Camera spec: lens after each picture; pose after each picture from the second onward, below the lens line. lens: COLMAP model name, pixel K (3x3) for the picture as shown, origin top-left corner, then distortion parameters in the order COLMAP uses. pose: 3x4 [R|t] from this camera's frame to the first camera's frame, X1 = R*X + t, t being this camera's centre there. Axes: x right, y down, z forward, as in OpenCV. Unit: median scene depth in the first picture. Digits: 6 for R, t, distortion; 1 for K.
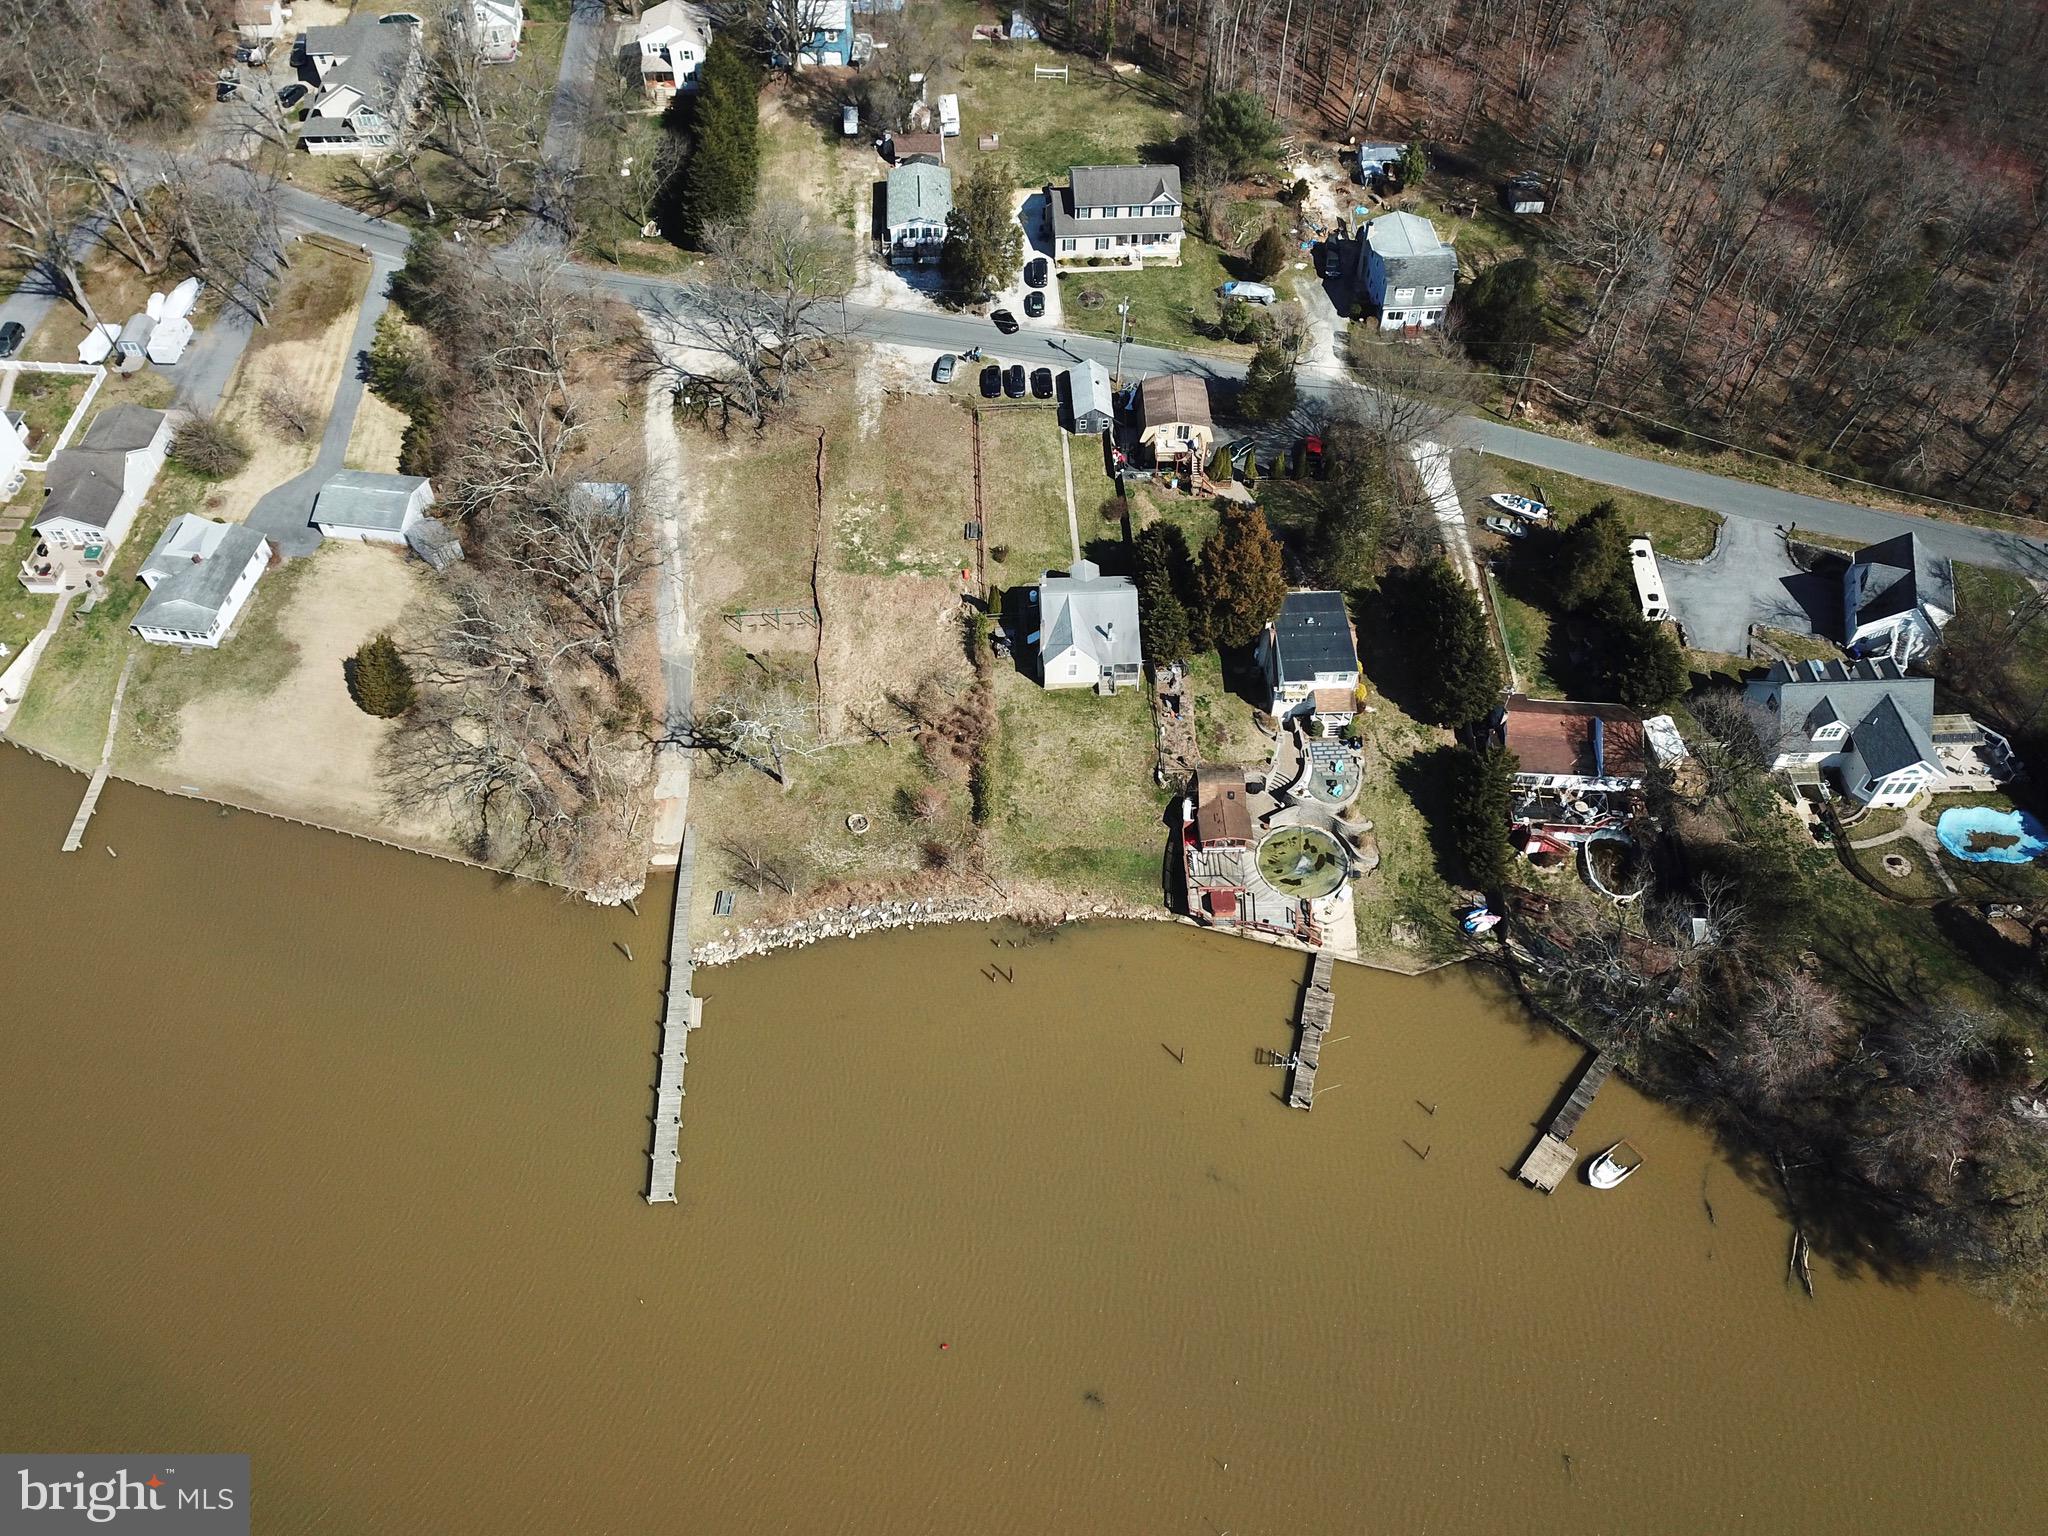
lens RADIAL K [[1540.4, 0, 1025.8], [0, 1540.4, 759.8], [0, 0, 1]] dist [0.022940, -0.045803]
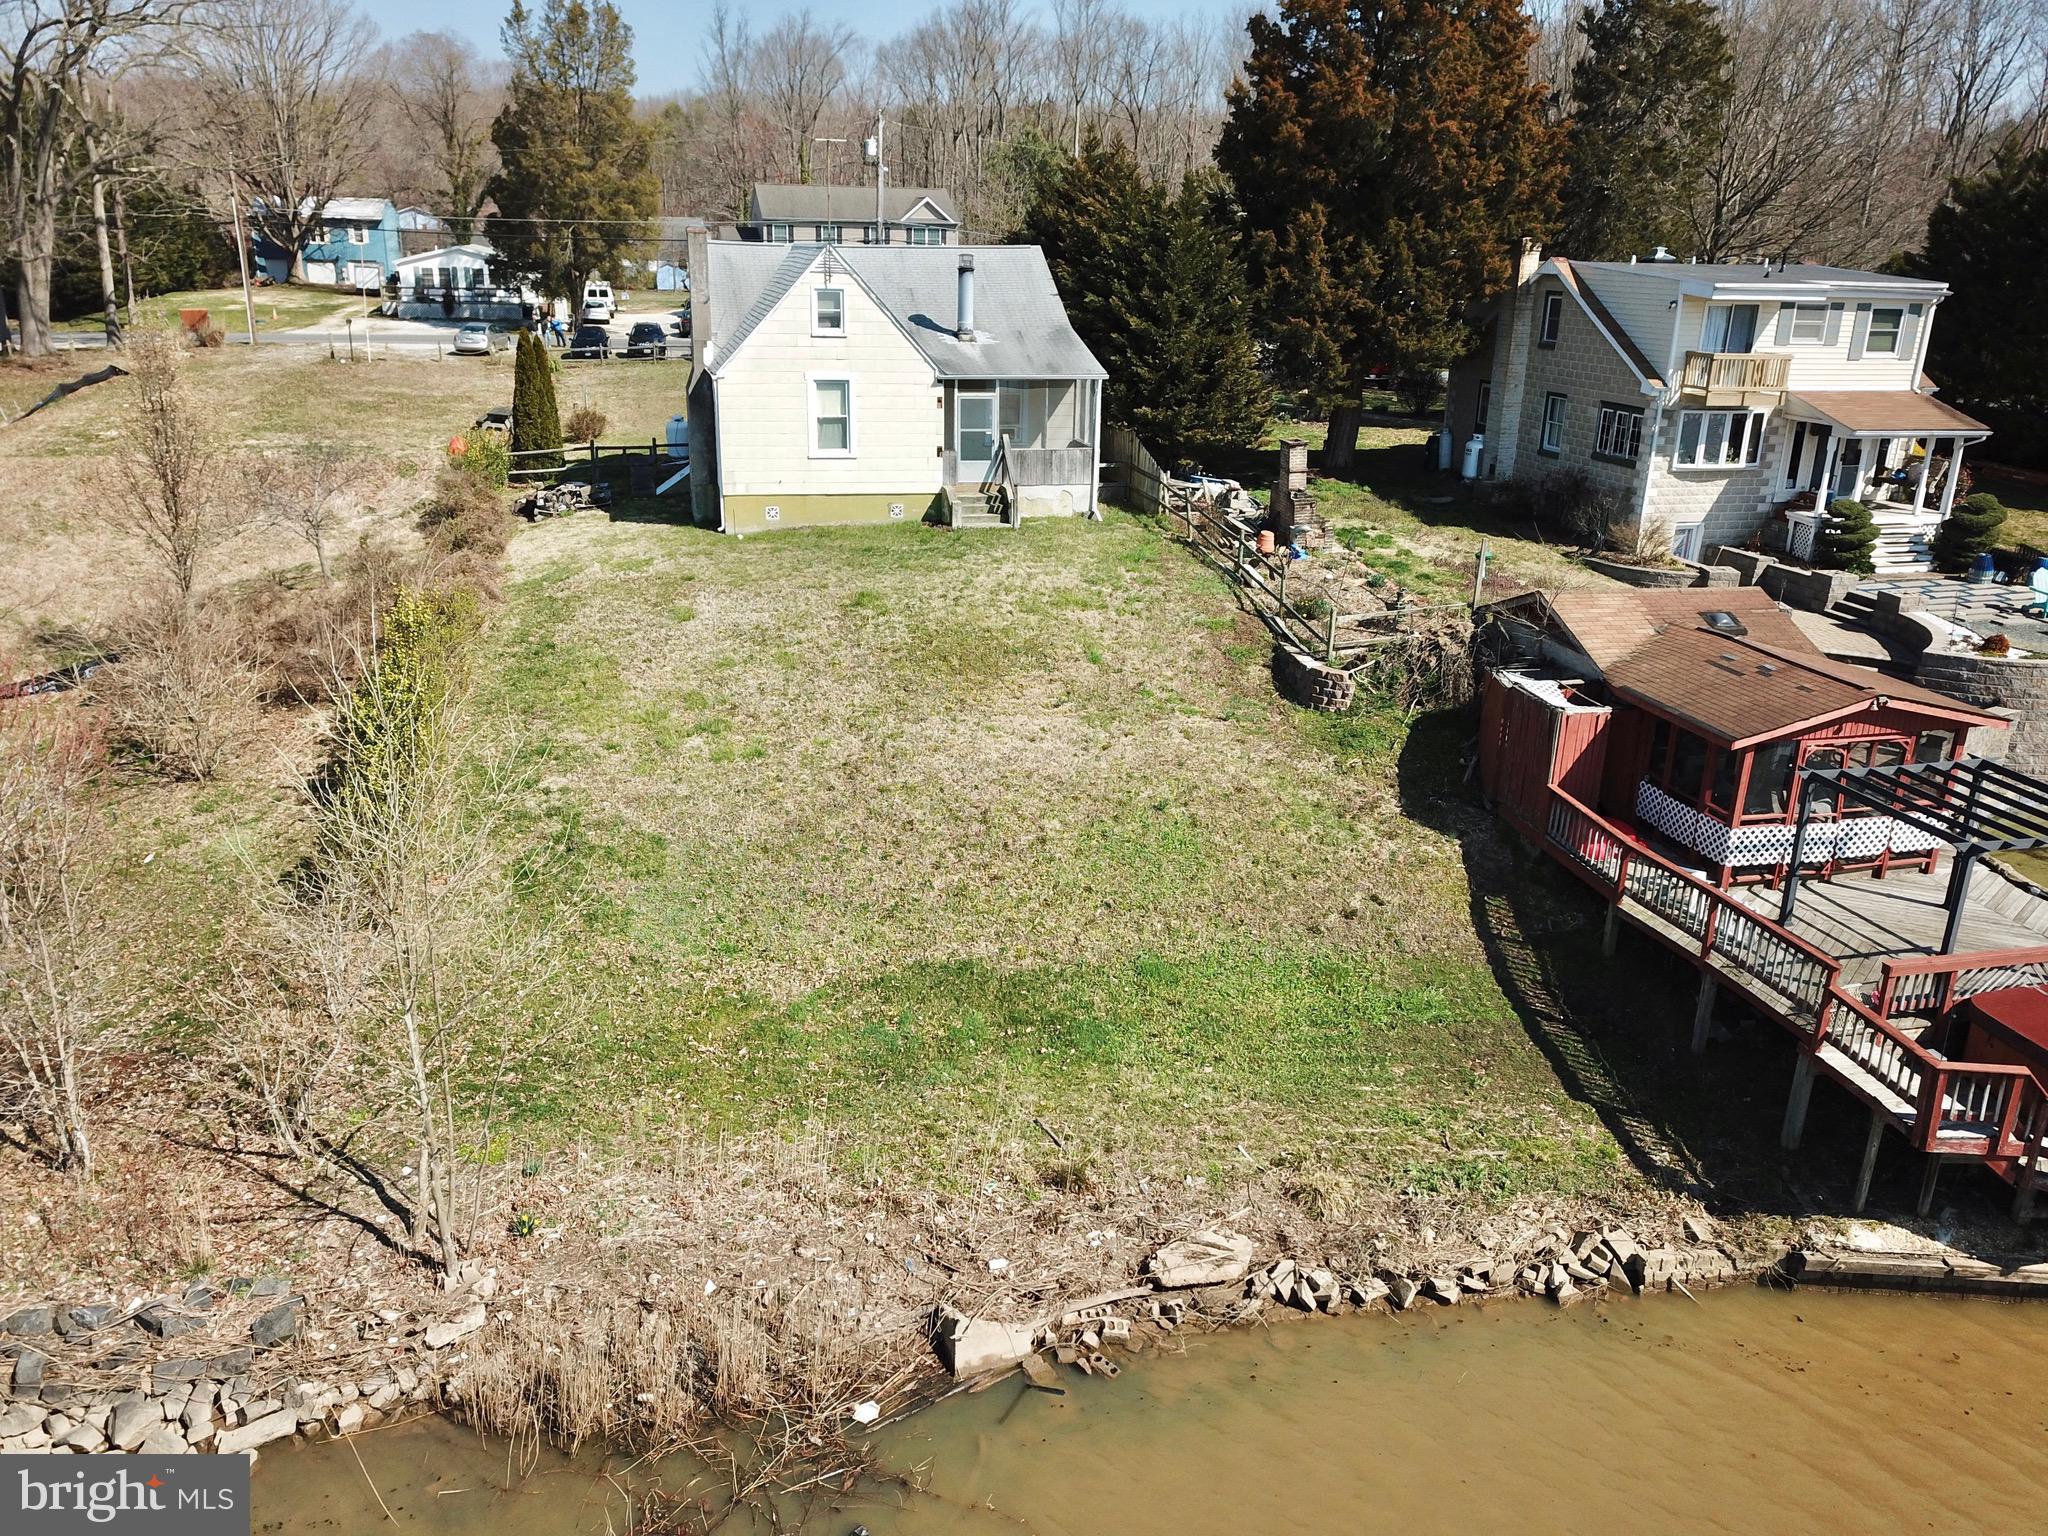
lens RADIAL K [[1540.4, 0, 1024.3], [0, 1540.4, 778.9], [0, 0, 1]] dist [0.022940, -0.045803]
pose [[0.980174, -0.049653, 0.191814, 0.010520], [0.142294, 0.850073, -0.507078, 0.121376], [-0.137878, 0.524319, 0.840285, 0.843919]]
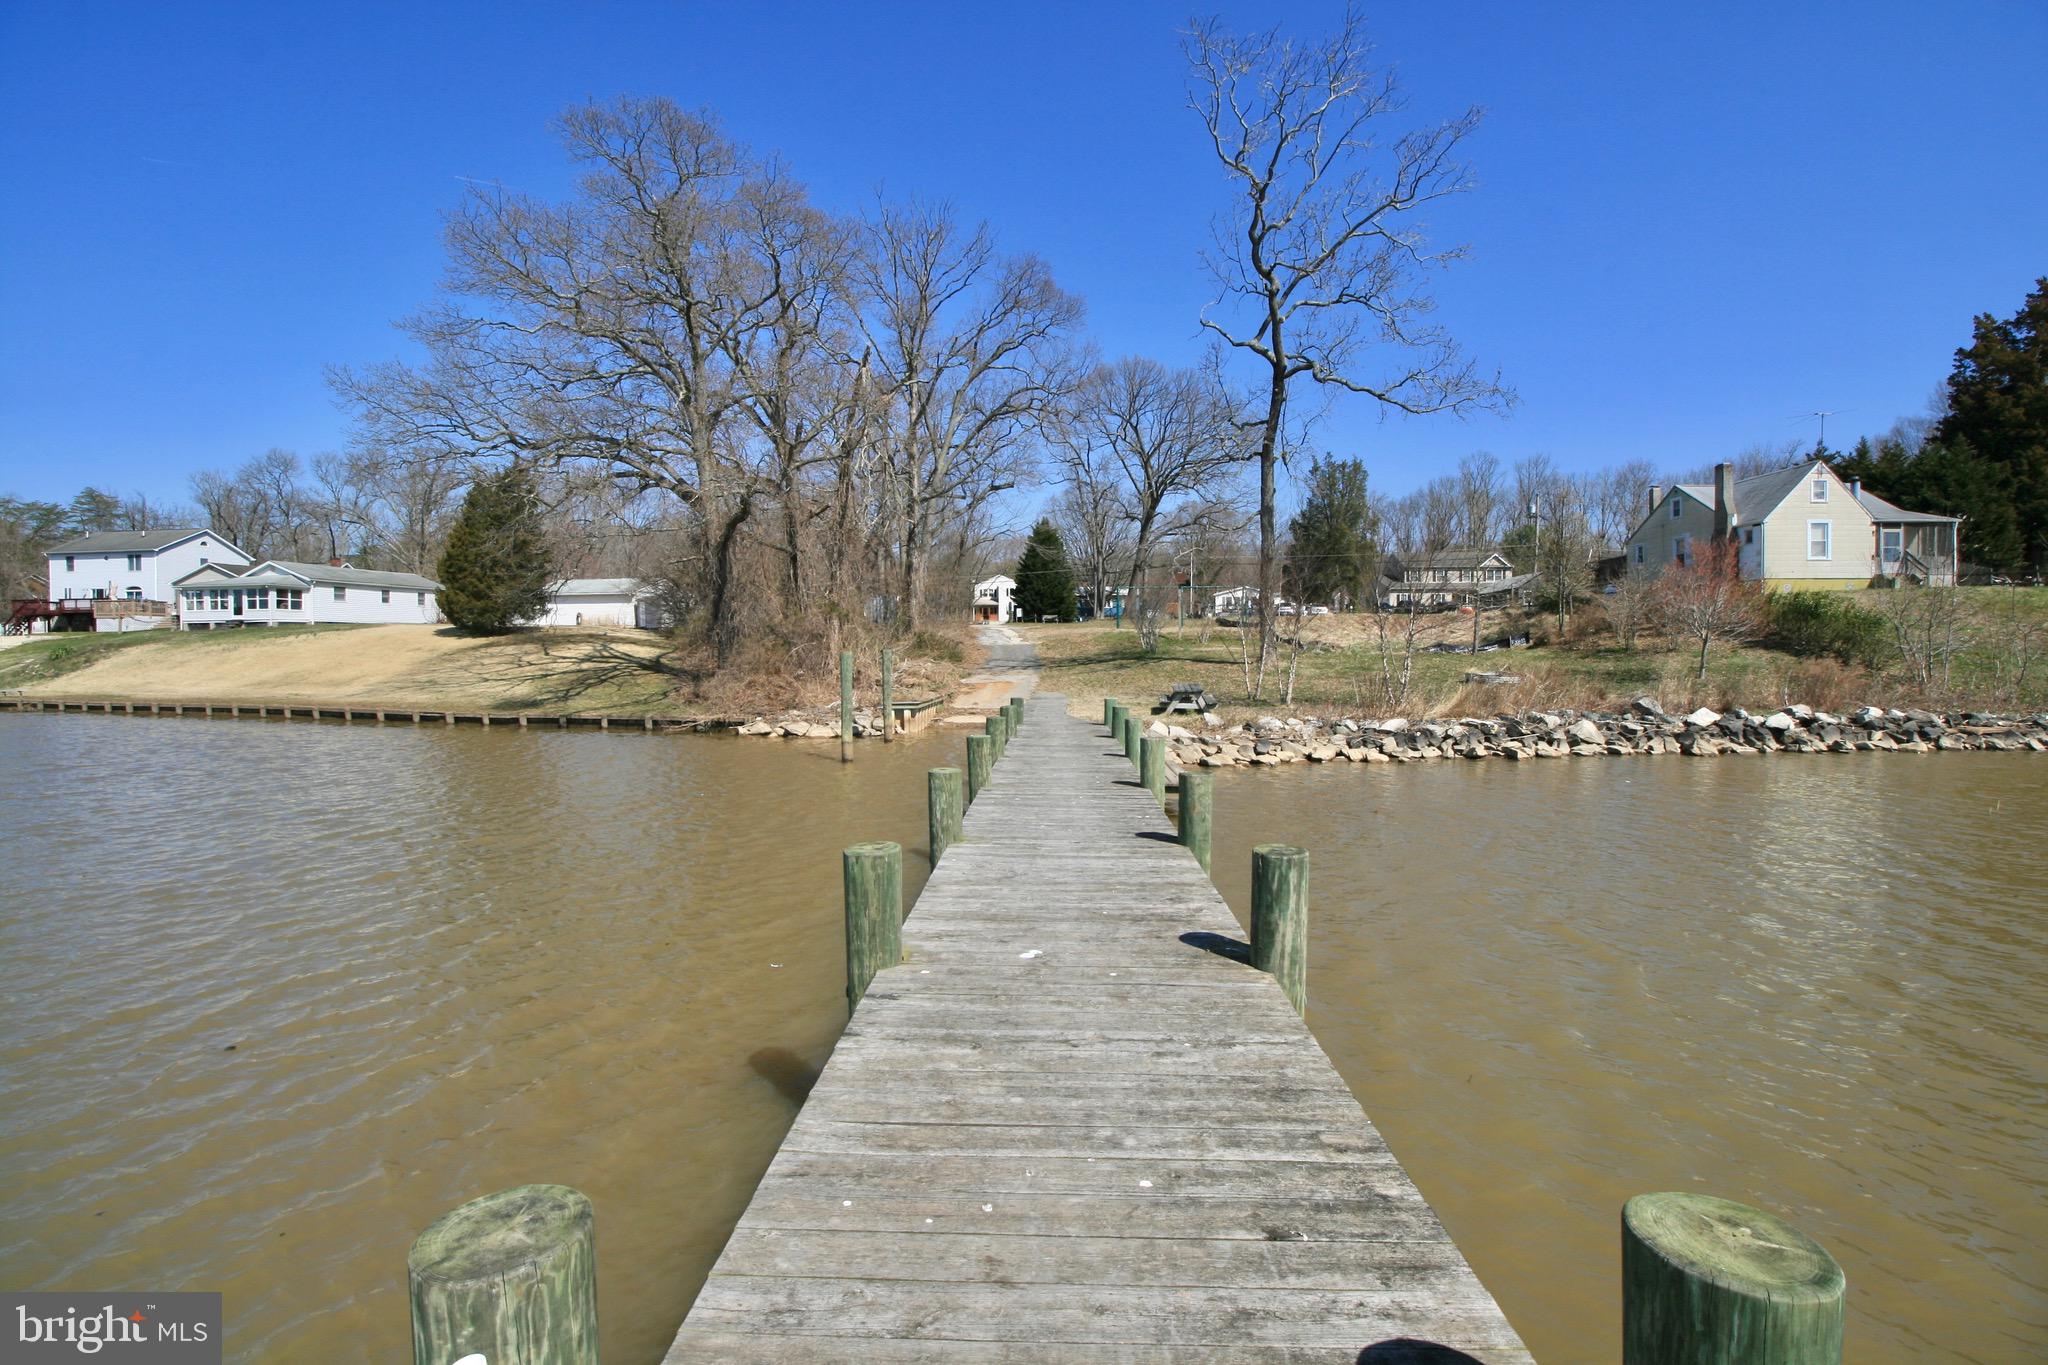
lens RADIAL K [[934.9, 0, 1032.2], [0, 934.9, 677.1], [0, 0, 1]] dist [-0.016802, -0.005285]
pose [[0.995925, -0.002307, -0.090161, -0.199758], [-0.066743, 0.653512, -0.753968, 0.215228], [0.060660, 0.756913, 0.650695, 0.848704]]
